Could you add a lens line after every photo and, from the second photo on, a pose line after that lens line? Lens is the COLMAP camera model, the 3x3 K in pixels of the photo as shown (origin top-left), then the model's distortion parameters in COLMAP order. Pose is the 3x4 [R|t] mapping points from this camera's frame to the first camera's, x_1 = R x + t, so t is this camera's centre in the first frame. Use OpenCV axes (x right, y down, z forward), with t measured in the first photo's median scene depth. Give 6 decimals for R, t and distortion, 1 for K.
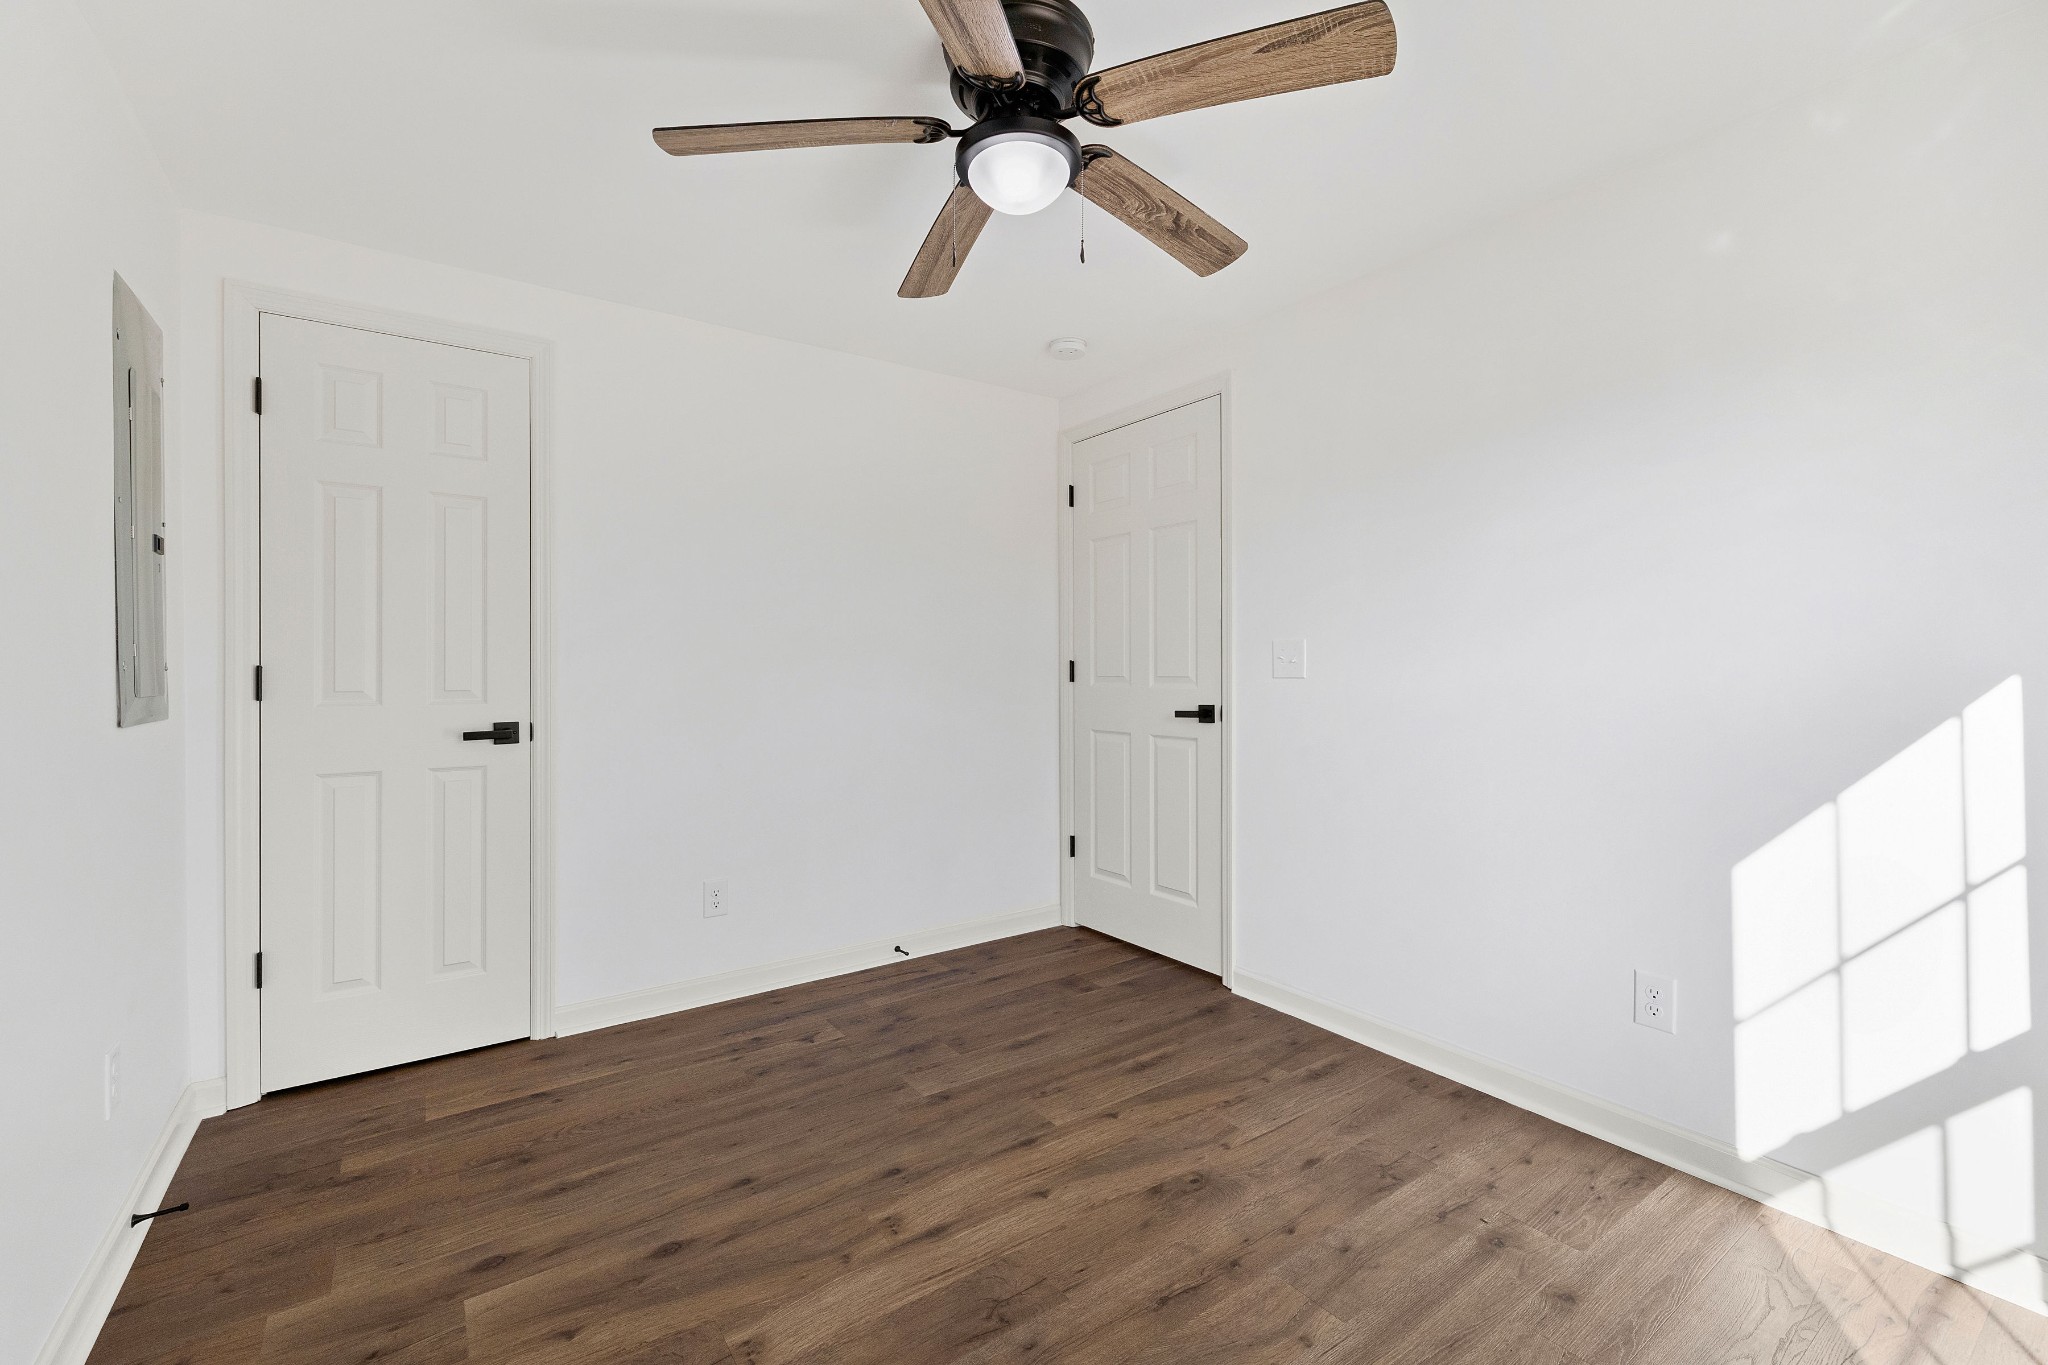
lens RADIAL K [[920.5, 0, 1025.5], [0, 920.5, 678.2], [0, 0, 1]] dist [-0.002773, 0.000453]
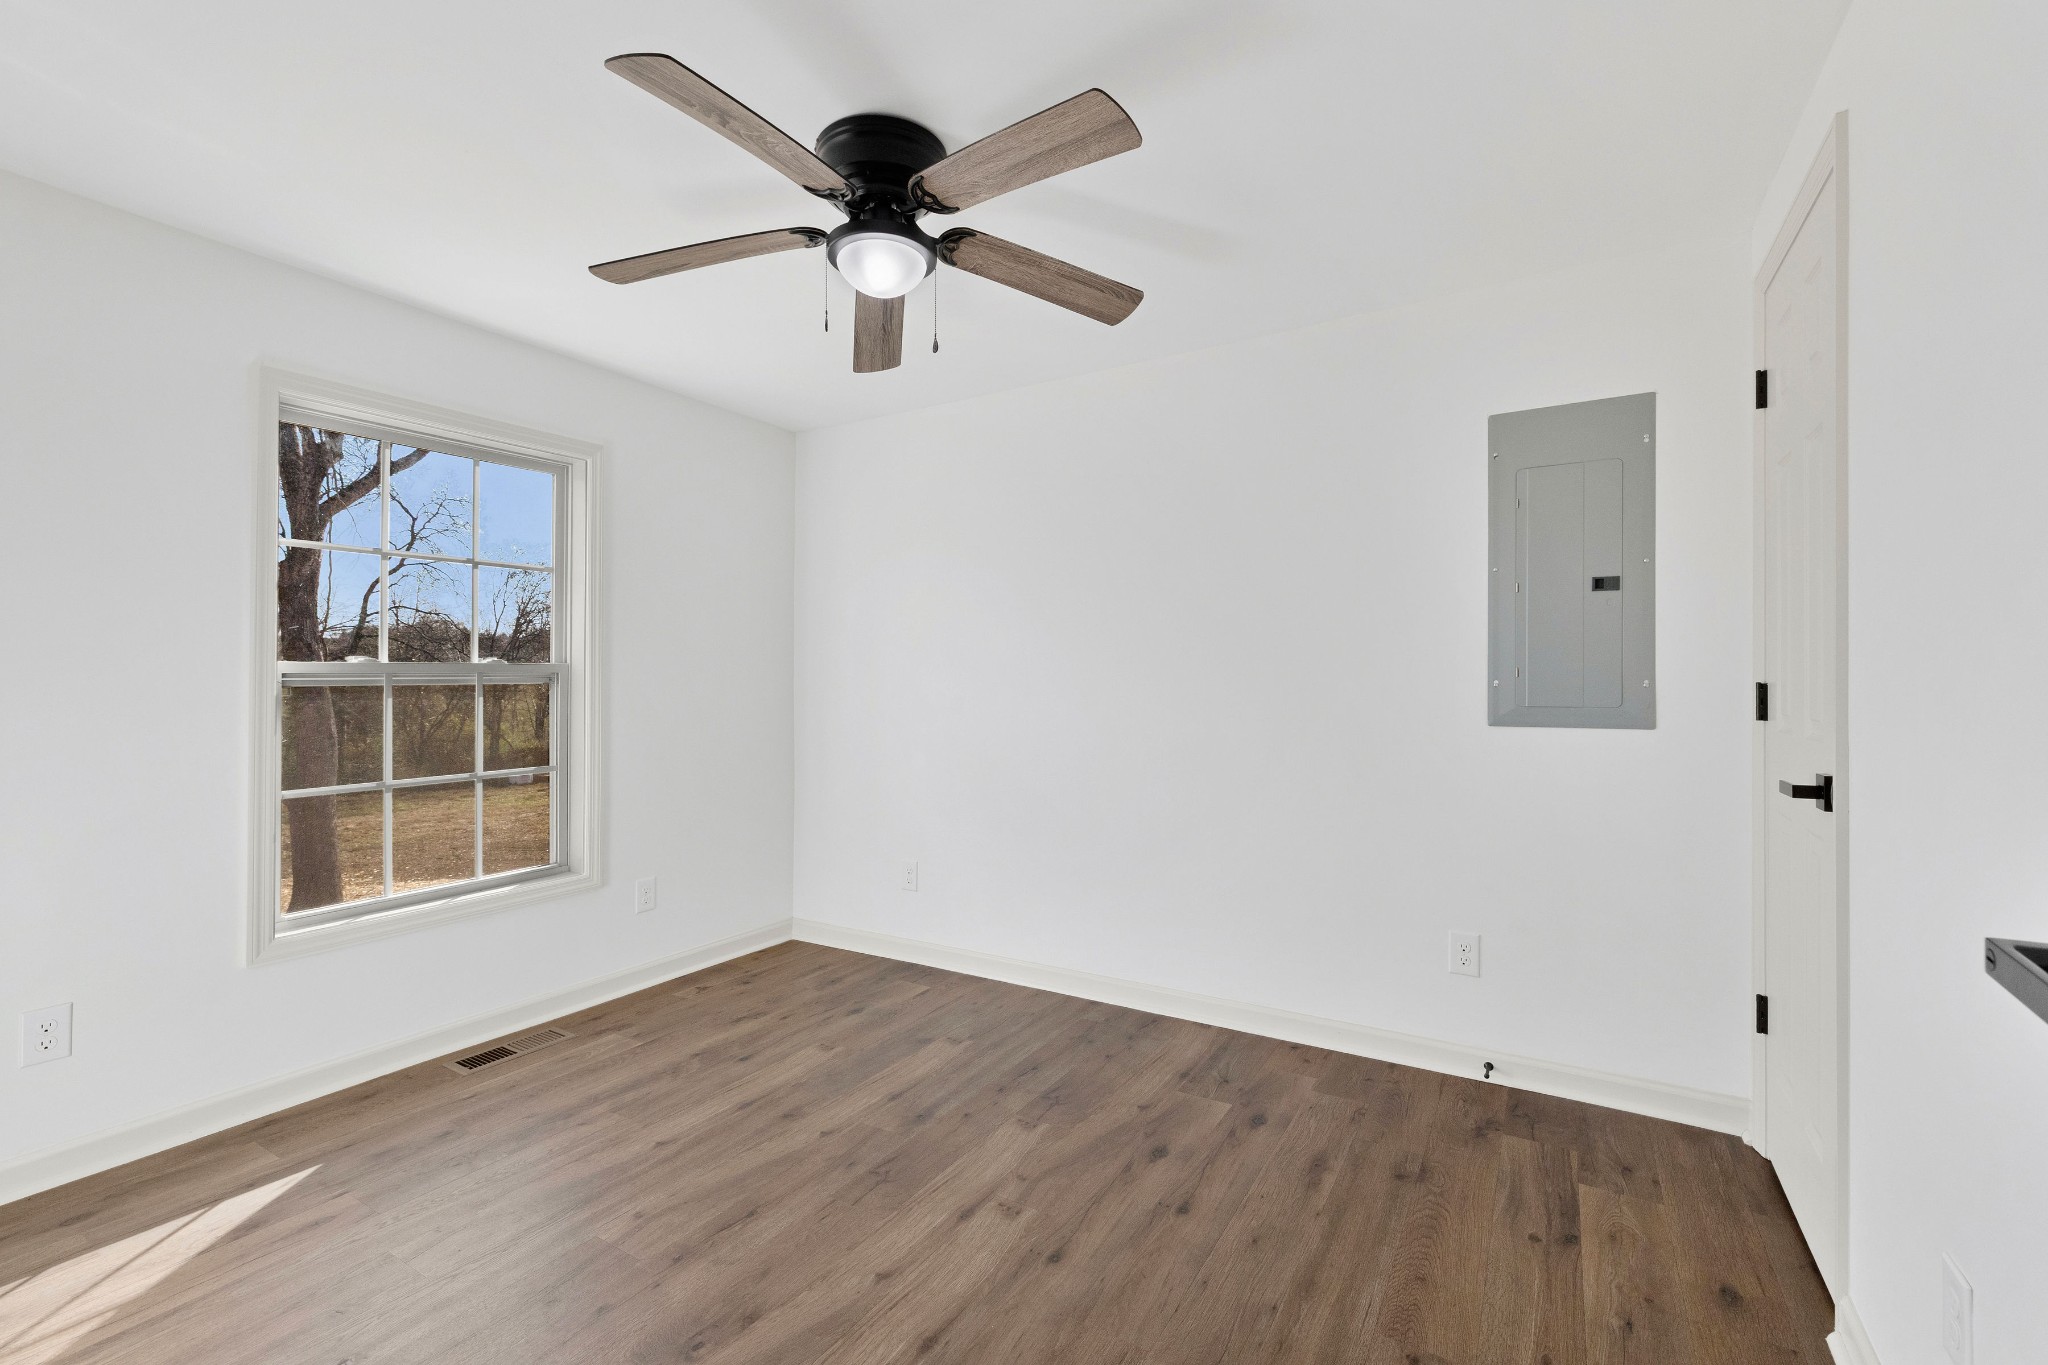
lens RADIAL K [[920.5, 0, 1025.5], [0, 920.5, 678.2], [0, 0, 1]] dist [-0.002773, 0.000453]
pose [[-0.925200, 0.005582, -0.379440, 0.229261], [0.002424, 0.999958, 0.008799, -0.031899], [0.379473, 0.007221, -0.925175, 1.905023]]
